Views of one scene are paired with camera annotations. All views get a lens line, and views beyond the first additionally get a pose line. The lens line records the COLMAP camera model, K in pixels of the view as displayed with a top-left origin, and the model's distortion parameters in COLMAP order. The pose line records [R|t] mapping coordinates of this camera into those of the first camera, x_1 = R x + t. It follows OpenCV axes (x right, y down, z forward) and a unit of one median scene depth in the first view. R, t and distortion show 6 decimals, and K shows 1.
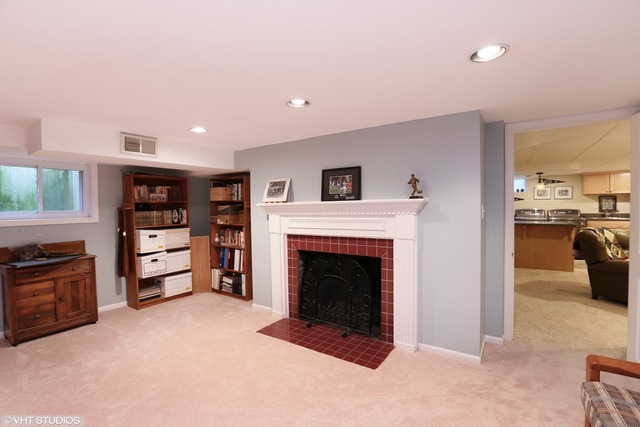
lens RADIAL K [[294.2, 0, 319.8], [0, 294.2, 213.7], [0, 0, 1]] dist [-0.013226, -0.000255]
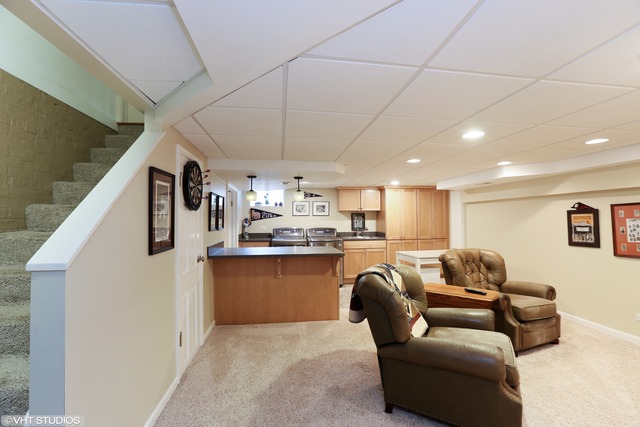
lens RADIAL K [[294.2, 0, 320.5], [0, 294.2, 213.0], [0, 0, 1]] dist [-0.013226, -0.000255]
pose [[0.751855, 0.022098, 0.658958, 0.277964], [0.013082, 0.998741, -0.048419, -0.017725], [-0.659198, 0.045025, 0.750620, 0.369493]]
